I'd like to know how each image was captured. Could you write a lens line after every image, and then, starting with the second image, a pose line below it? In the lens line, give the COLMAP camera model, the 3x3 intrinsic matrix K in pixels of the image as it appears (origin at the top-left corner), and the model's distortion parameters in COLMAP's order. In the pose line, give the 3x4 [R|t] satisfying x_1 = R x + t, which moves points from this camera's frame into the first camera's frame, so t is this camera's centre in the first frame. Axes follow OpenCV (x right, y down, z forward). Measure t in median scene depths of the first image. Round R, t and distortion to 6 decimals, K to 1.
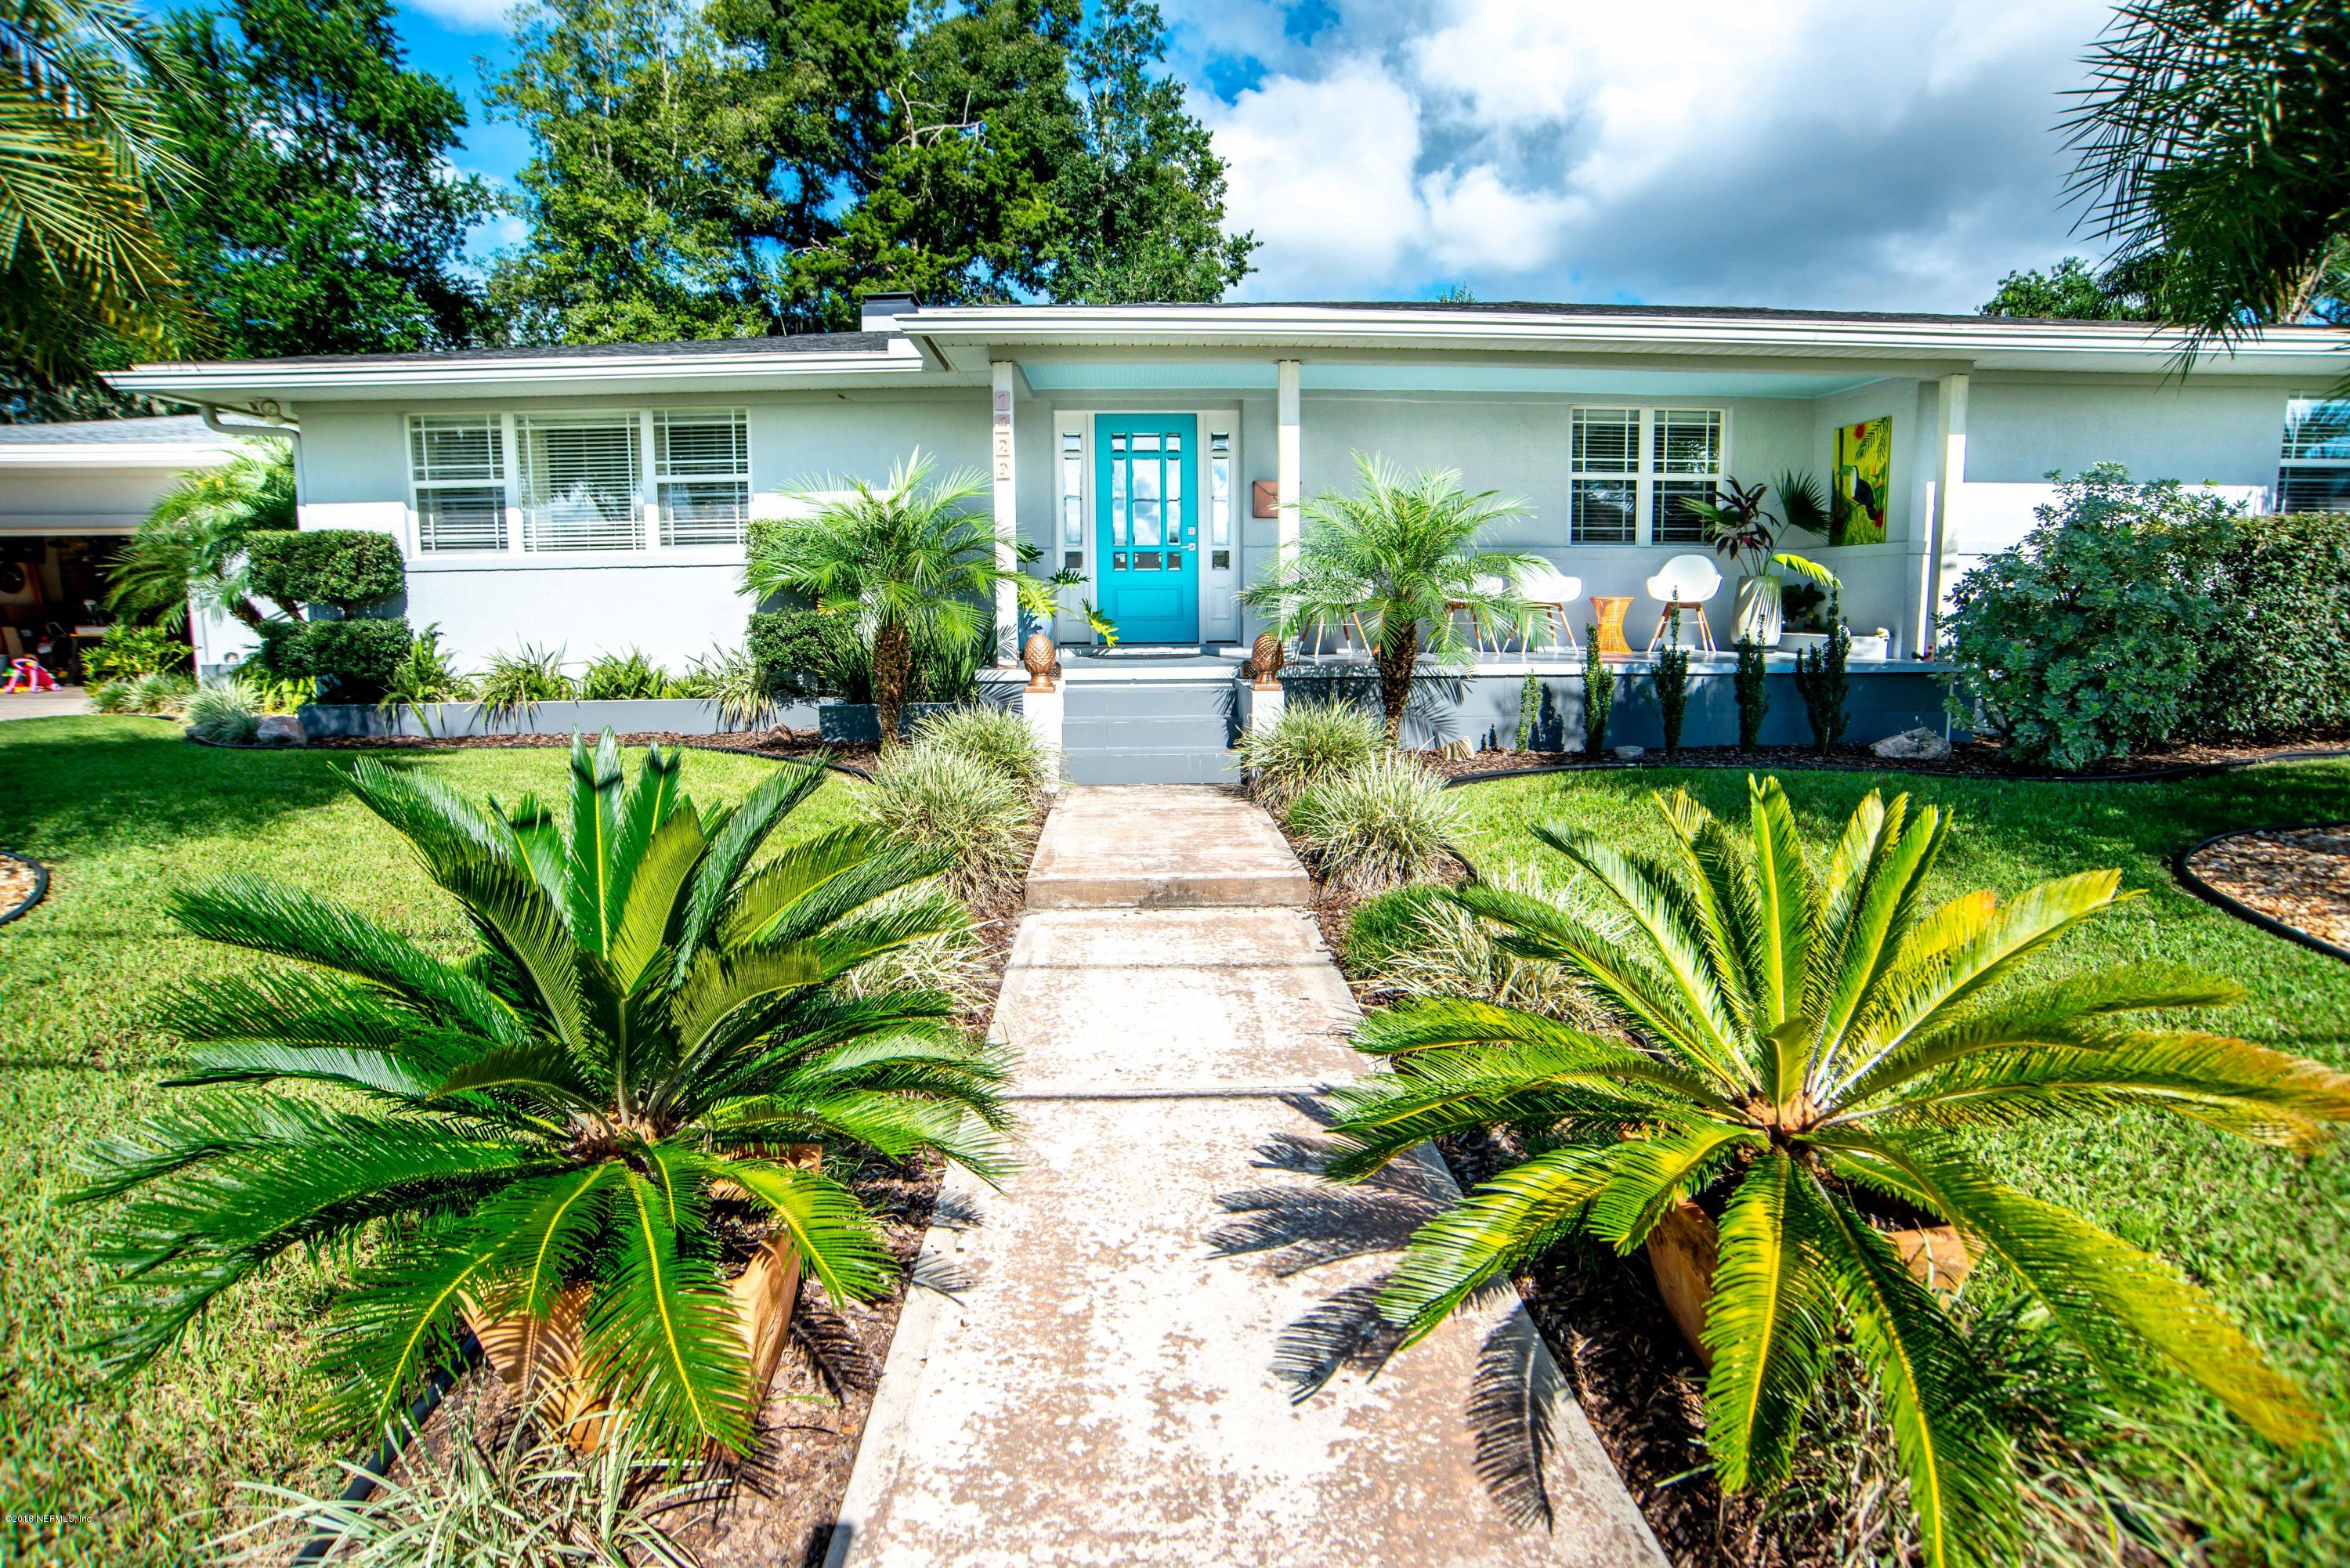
lens RADIAL K [[1222.6, 0, 1175.9], [0, 1222.6, 694.6], [0, 0, 1]] dist [-0.067530, 0.000526]
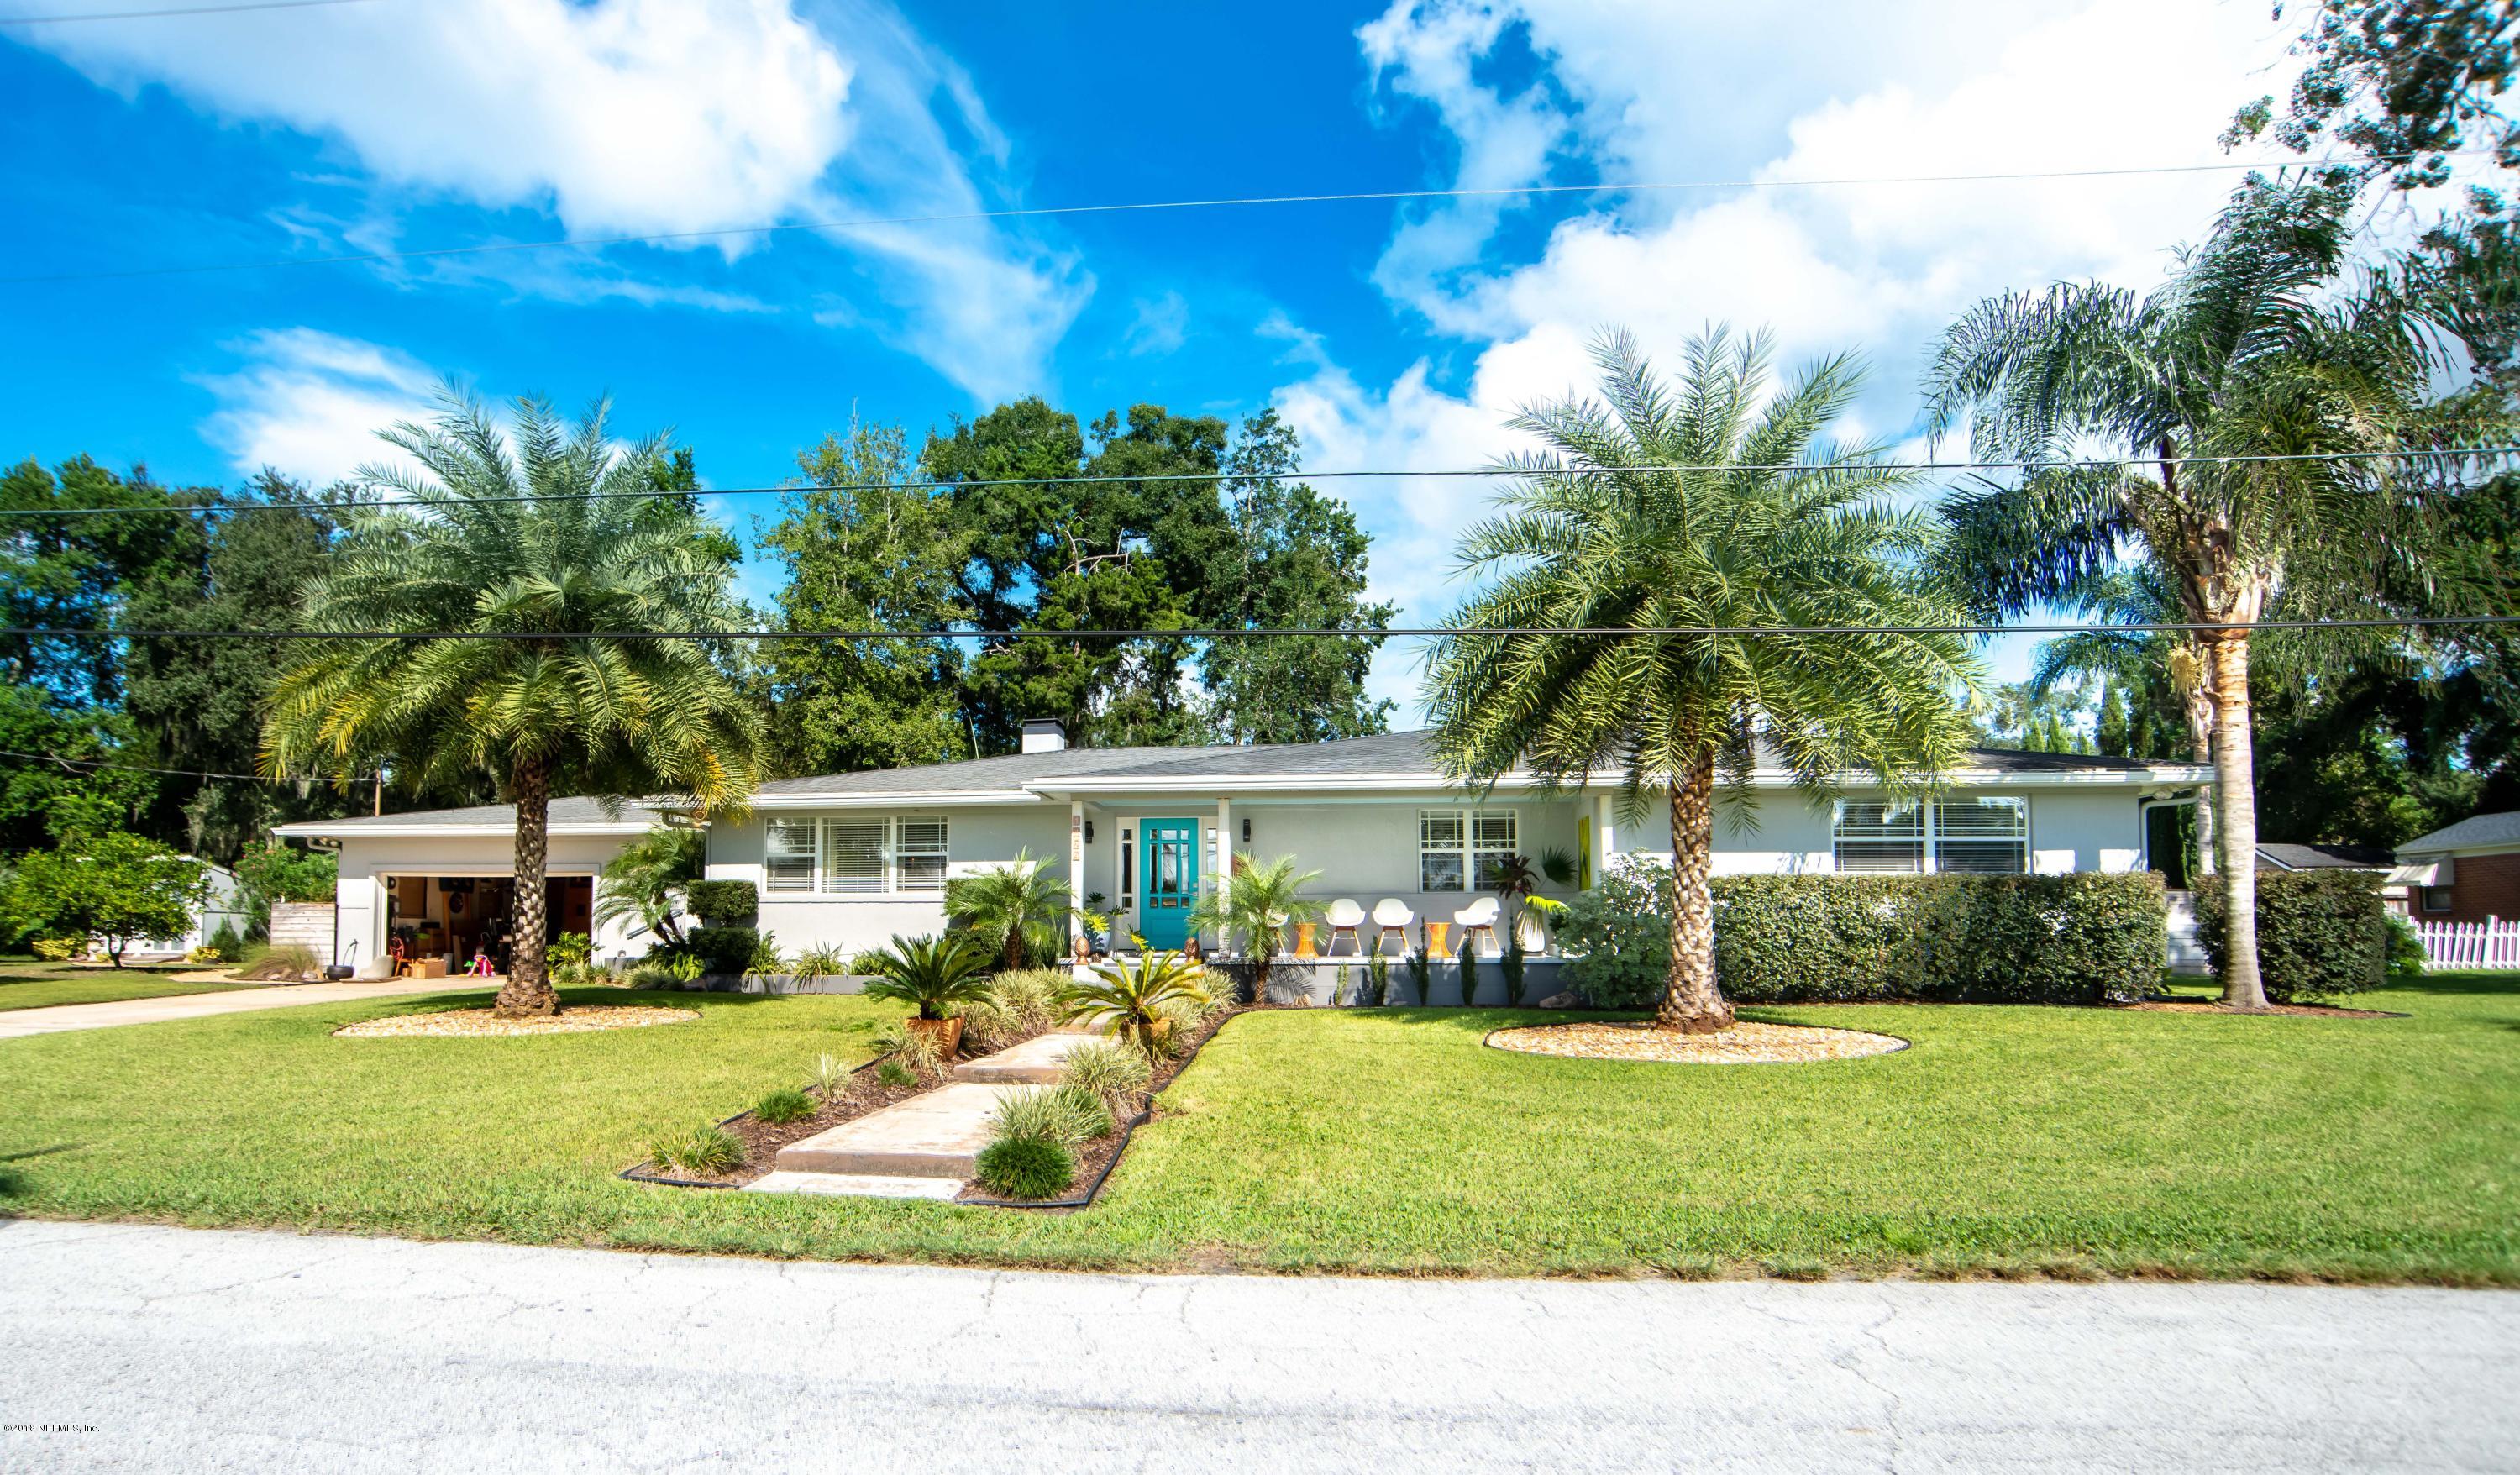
lens RADIAL K [[1507.4, 0, 1260.0], [0, 1507.4, 737.5], [0, 0, 1]] dist [-0.089661, 0.000944]
pose [[0.993359, -0.009197, -0.114688, 0.159563], [-0.015724, 0.976595, -0.214512, 0.053918], [0.113976, 0.214890, 0.969965, -0.499796]]
